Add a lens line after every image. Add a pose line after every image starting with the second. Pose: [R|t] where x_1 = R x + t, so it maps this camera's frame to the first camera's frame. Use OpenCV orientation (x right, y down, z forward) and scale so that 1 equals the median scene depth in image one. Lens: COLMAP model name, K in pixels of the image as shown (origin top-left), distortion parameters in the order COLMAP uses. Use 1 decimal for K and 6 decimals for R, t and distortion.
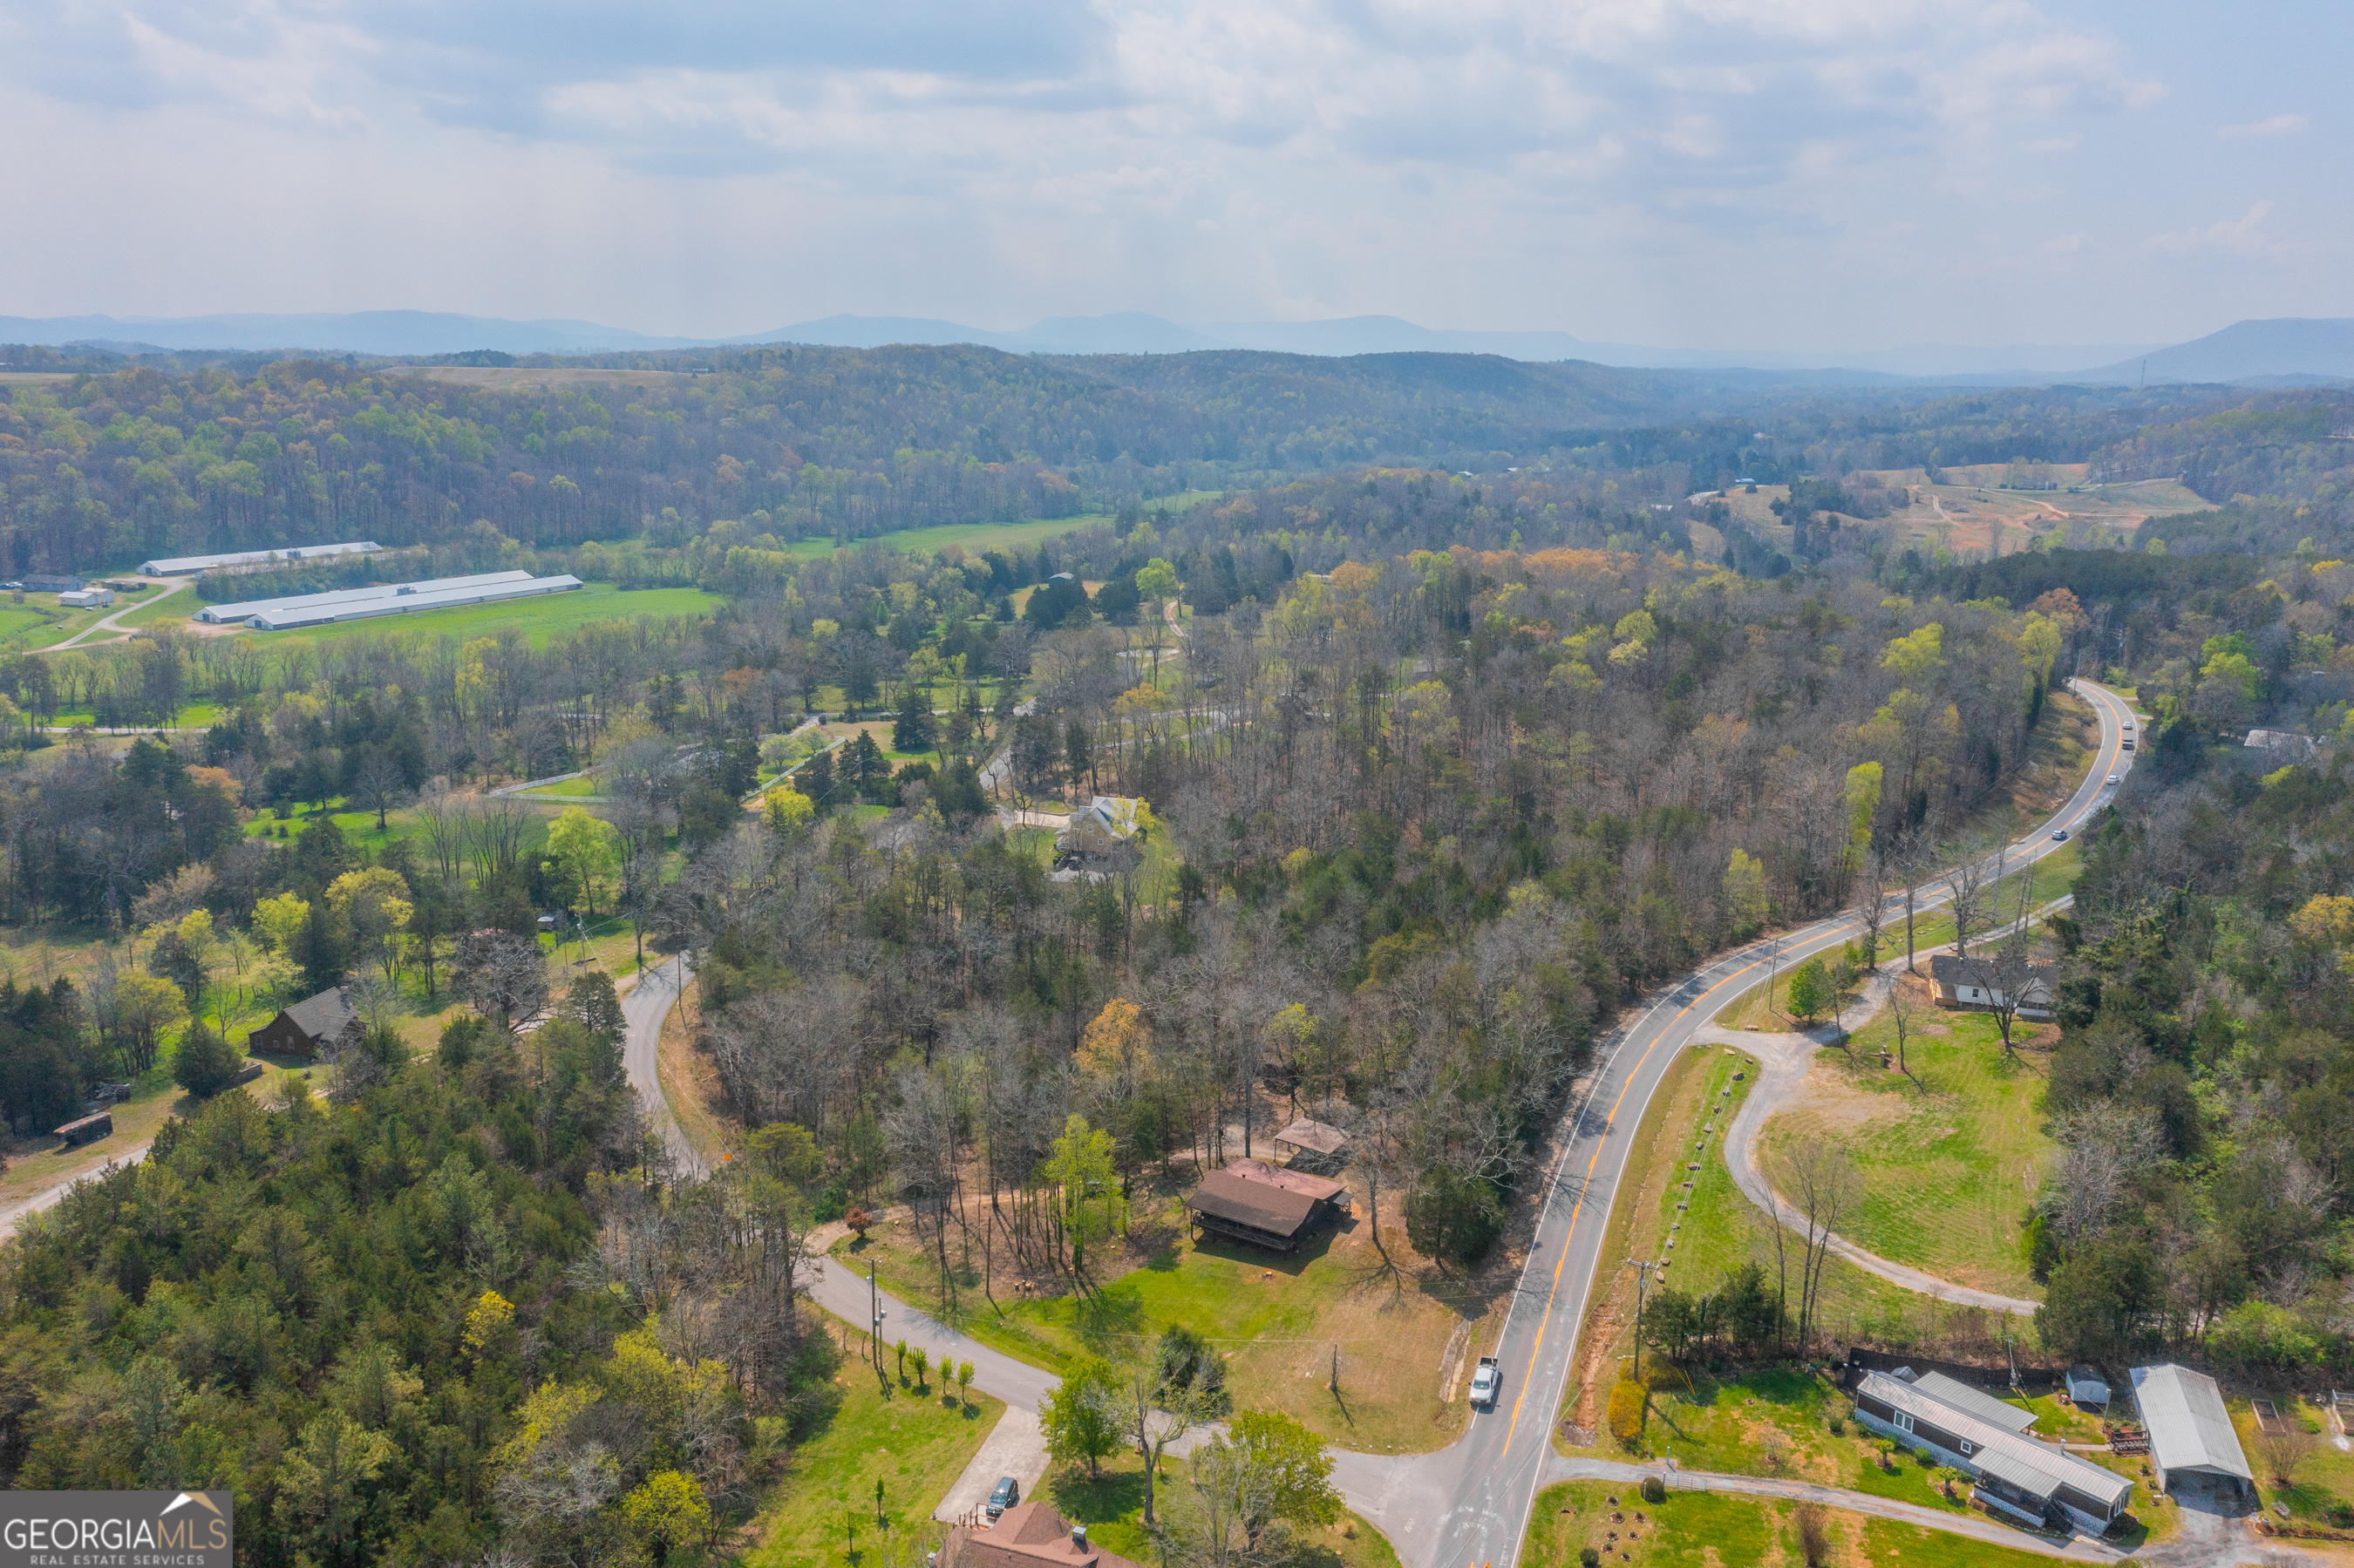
lens RADIAL K [[1864.7, 0, 1170.4], [0, 1864.7, 773.5], [0, 0, 1]] dist [0.013253, 0.012331]
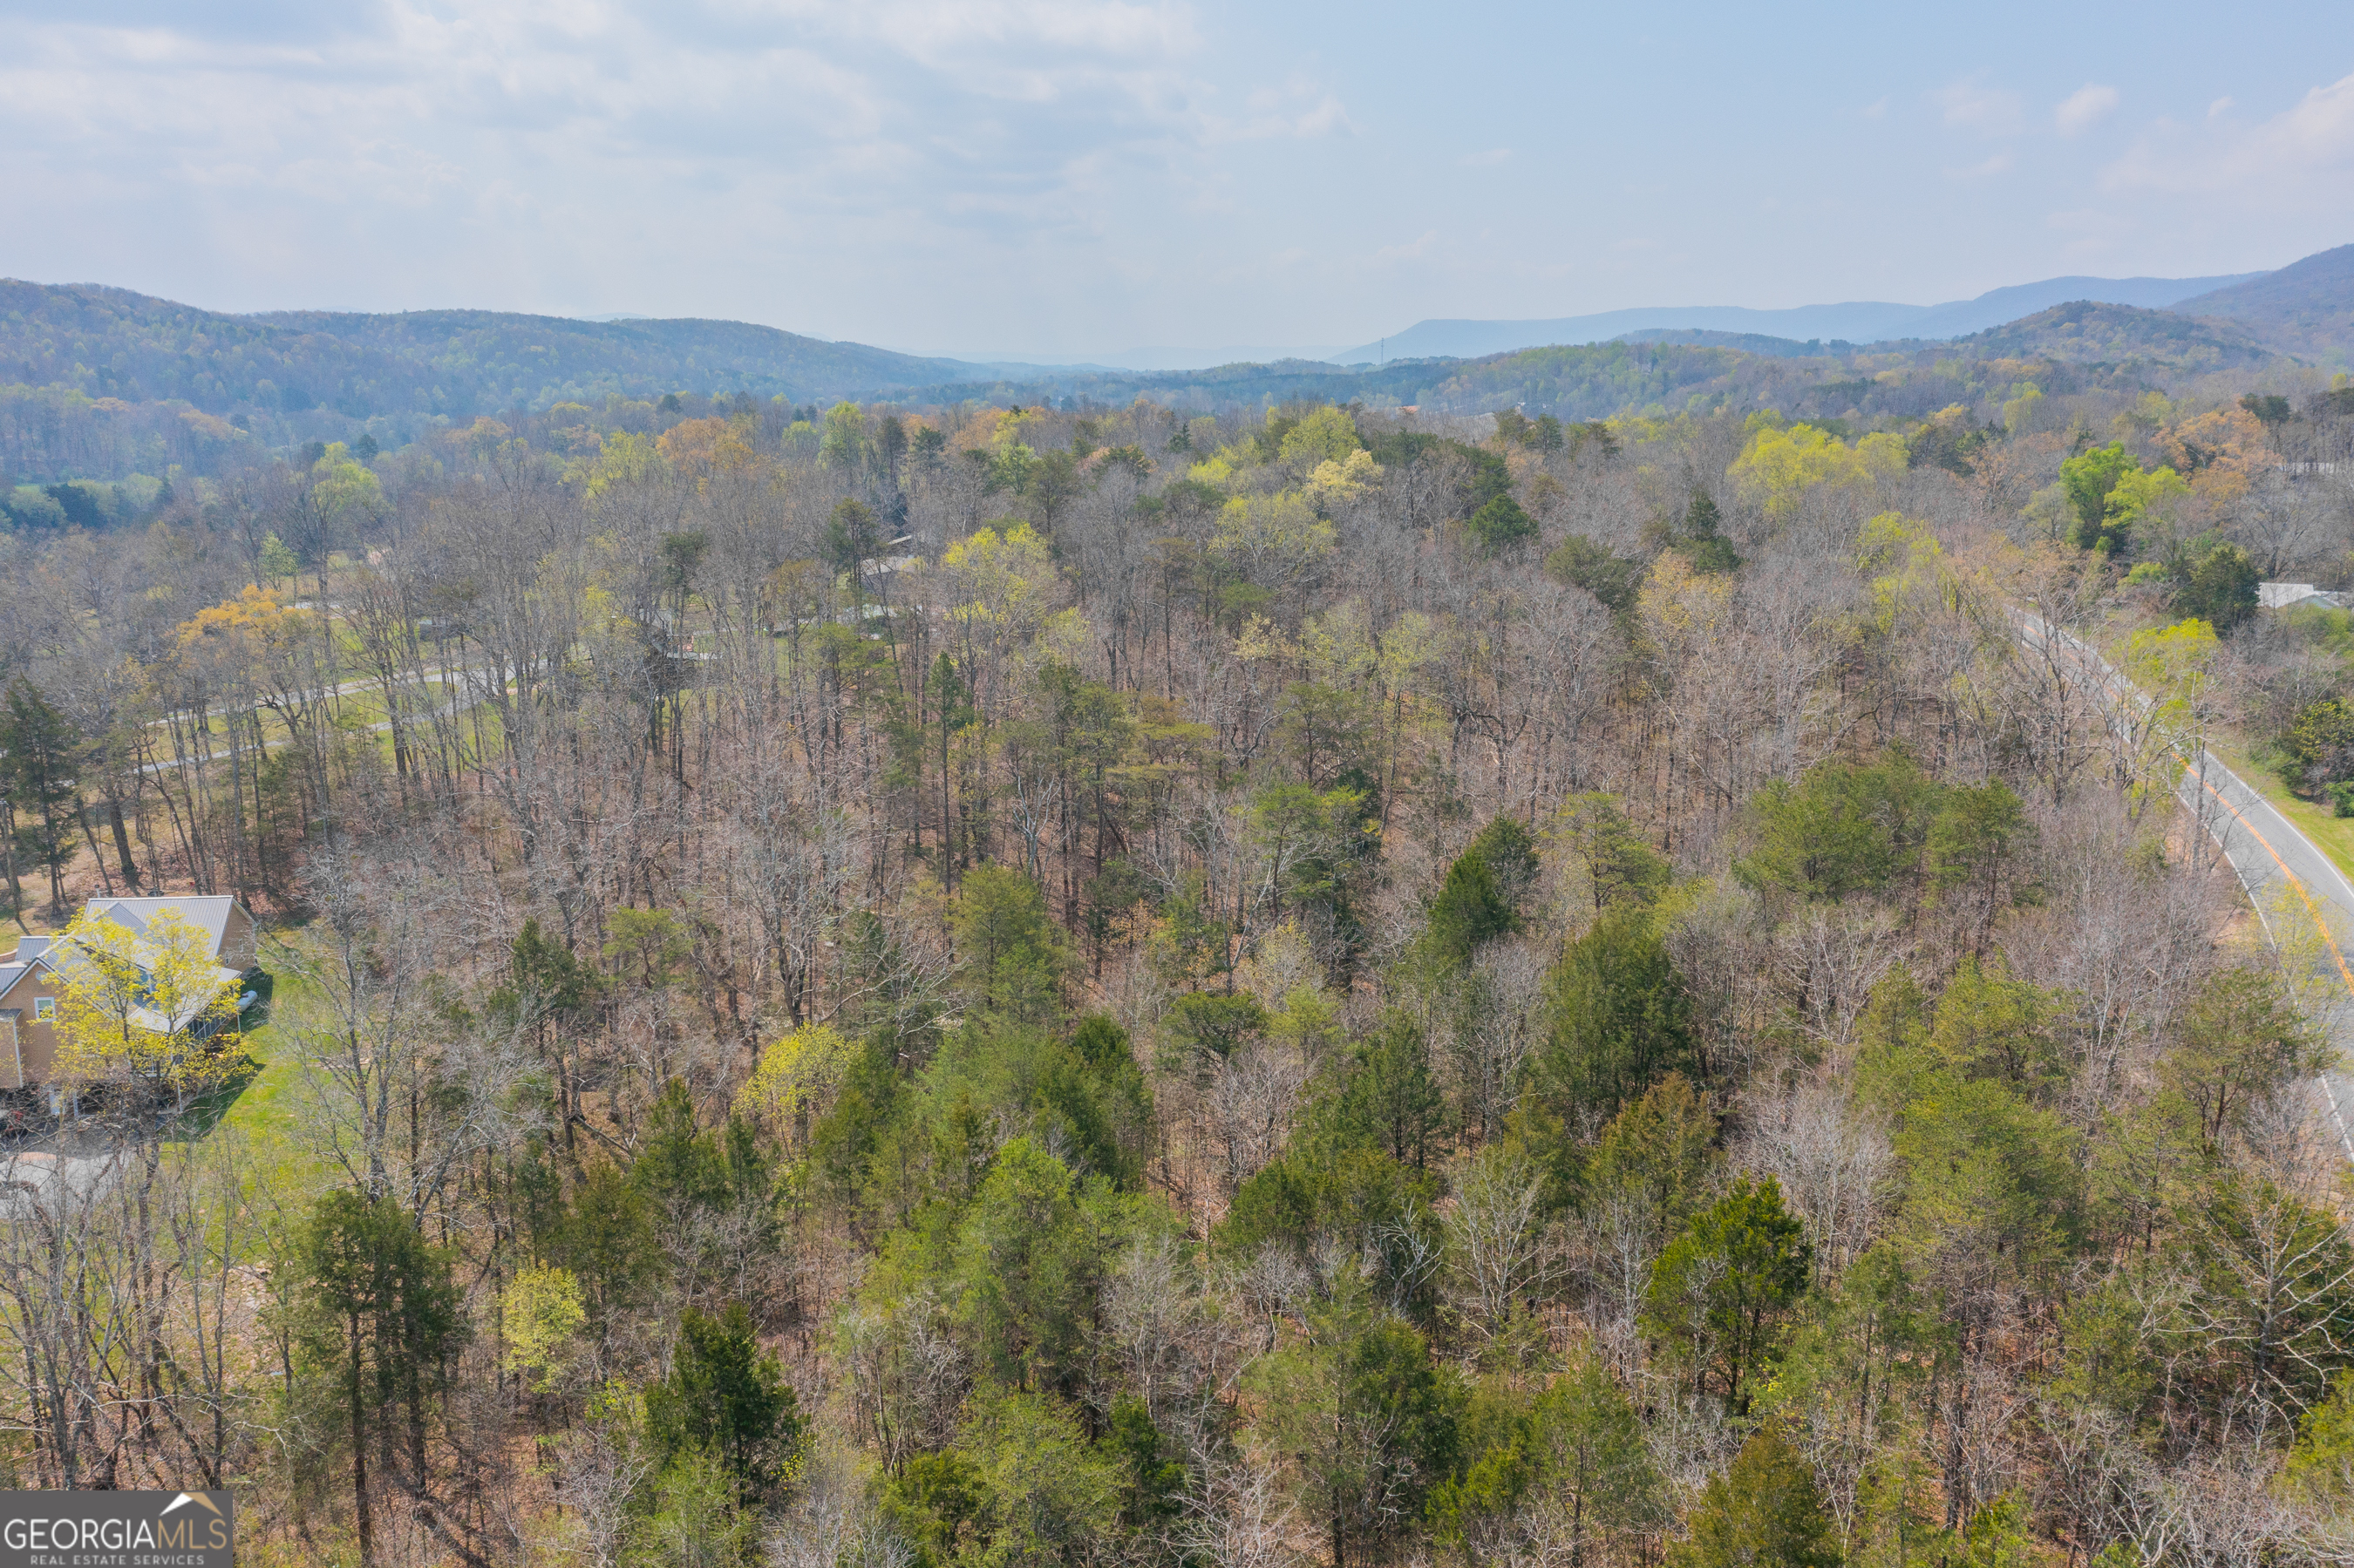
lens RADIAL K [[1866.2, 0, 1168.5], [0, 1866.2, 784.8], [0, 0, 1]] dist [0.010814, 0.007627]
pose [[0.927254, -0.087521, 0.364061, 0.015012], [0.086543, 0.996066, 0.019035, 0.001906], [-0.364295, 0.013857, 0.931180, 0.485287]]
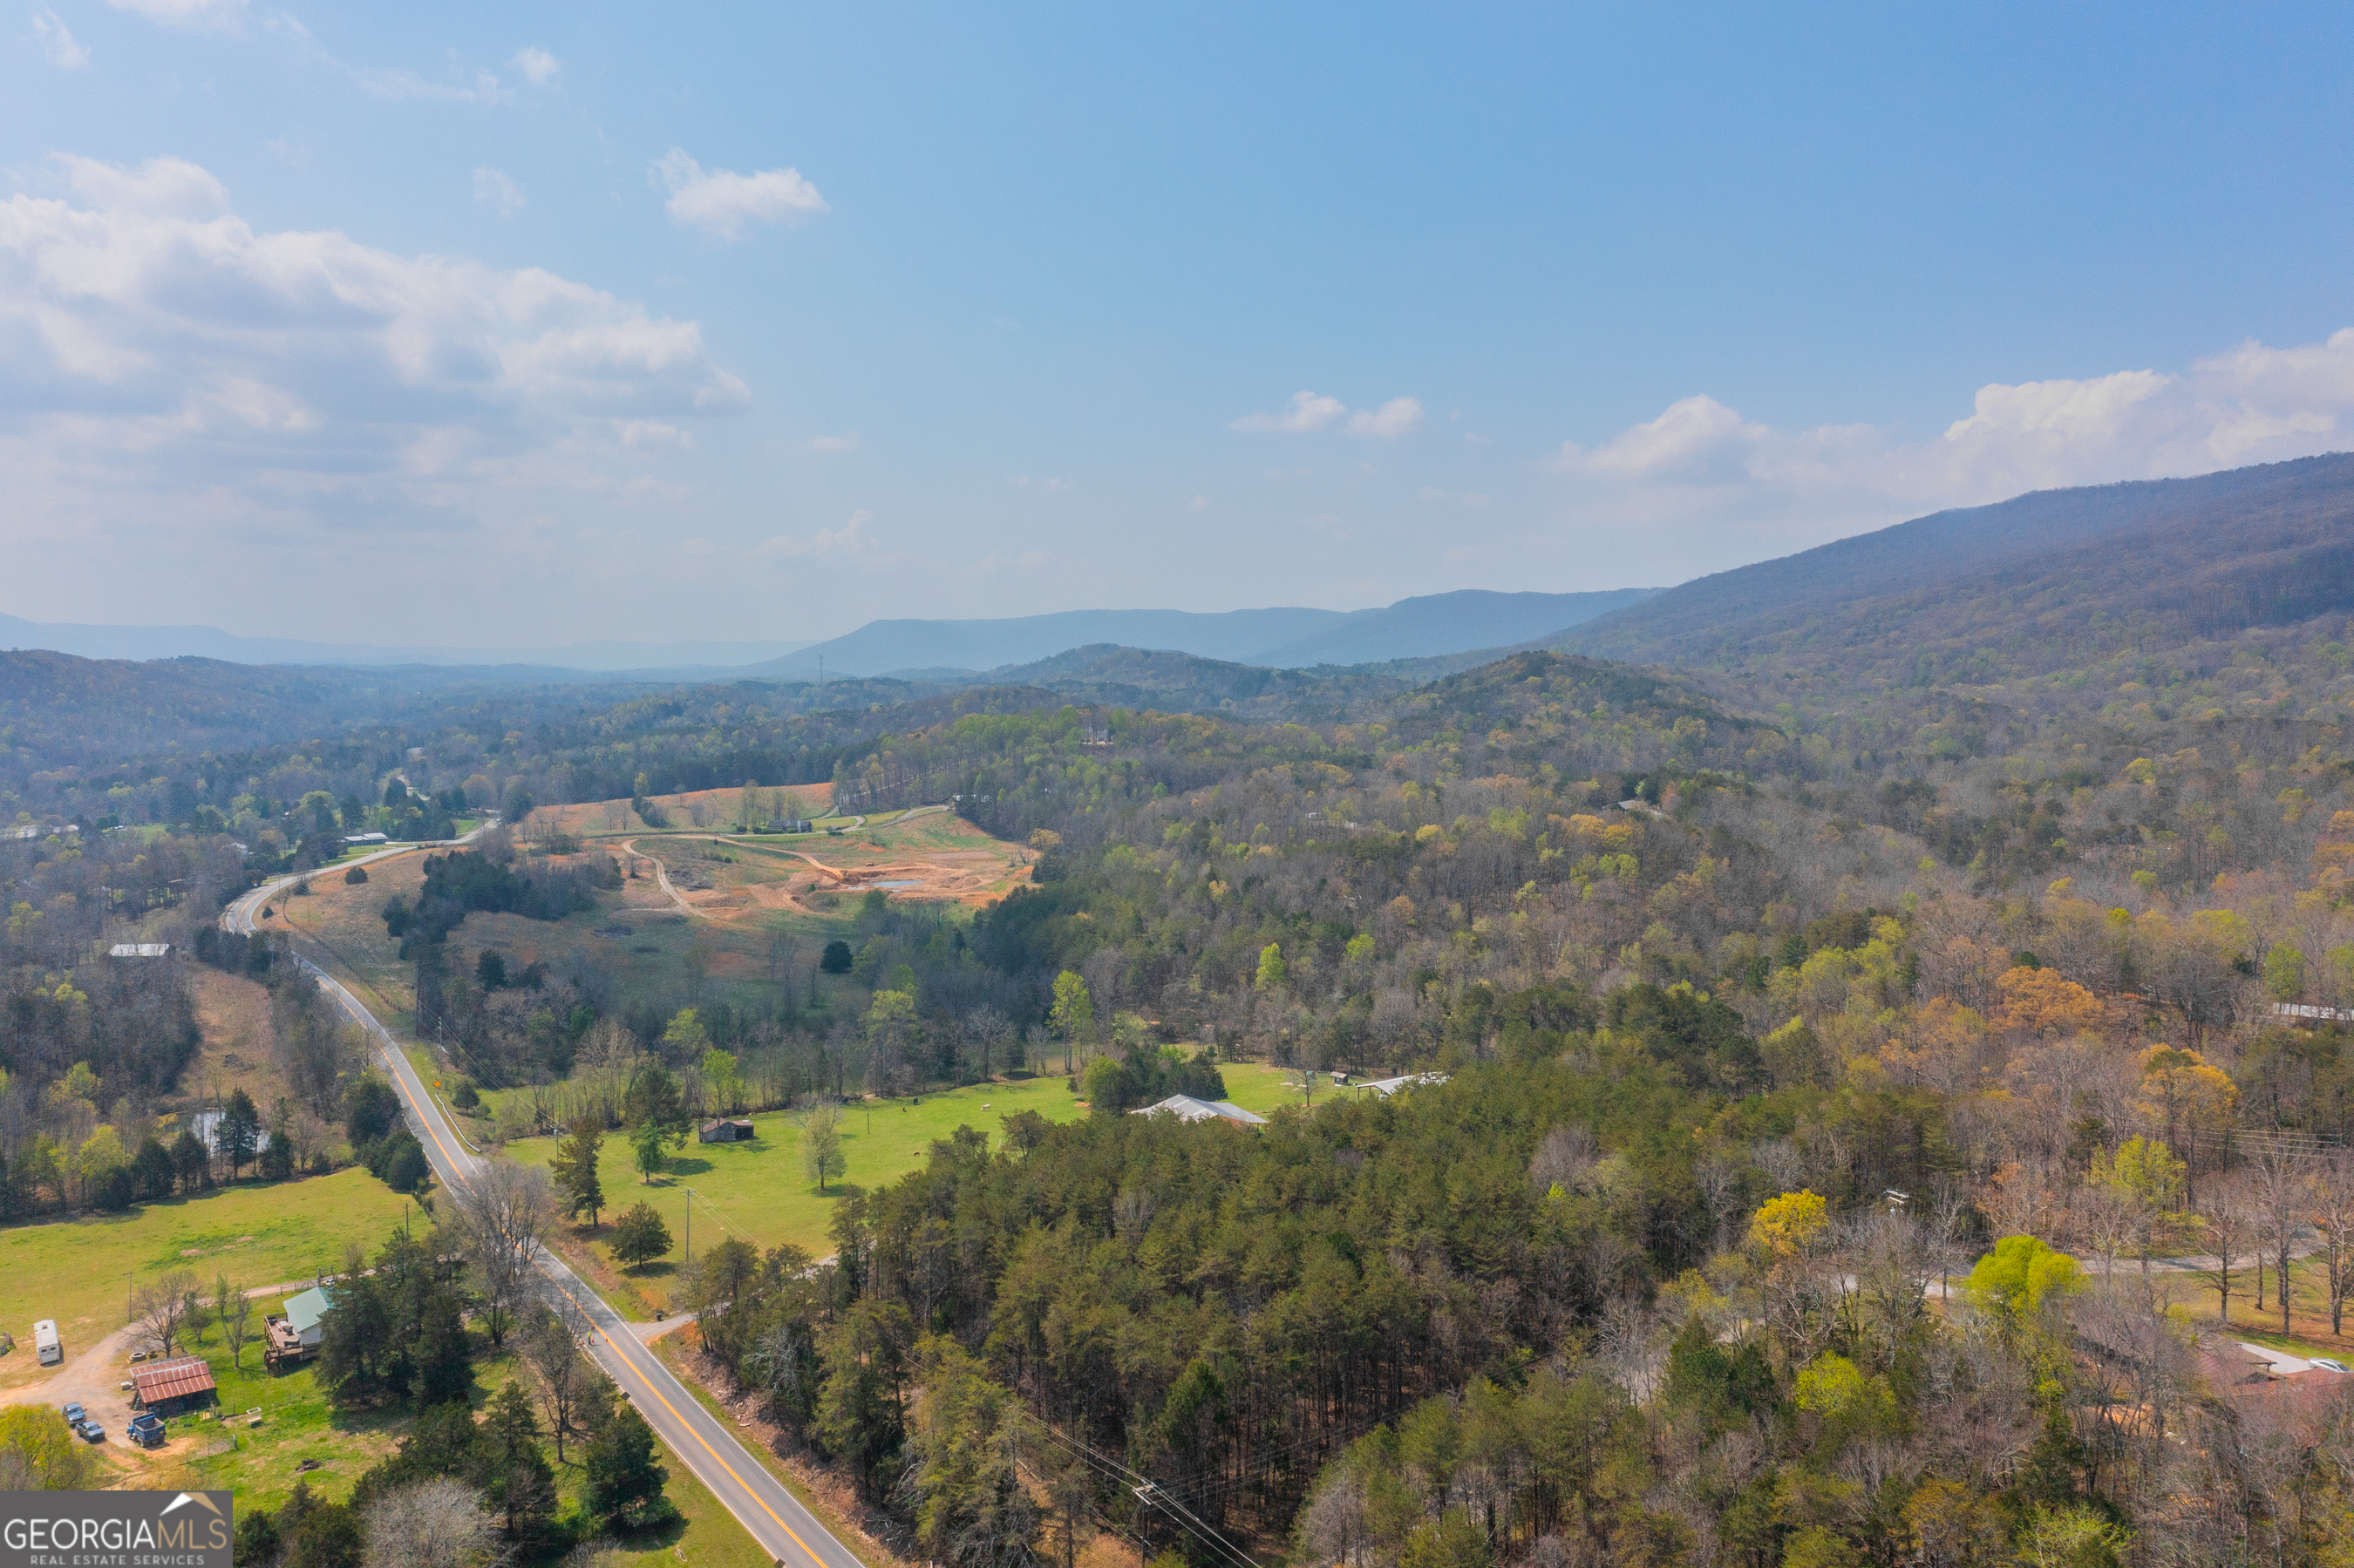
lens RADIAL K [[1864.7, 0, 1170.4], [0, 1864.7, 773.5], [0, 0, 1]] dist [0.013253, 0.012331]
pose [[0.783958, -0.045905, 0.619115, 0.373608], [0.140660, 0.984462, -0.105117, -0.215054], [-0.604669, 0.169492, 0.778234, 0.963740]]
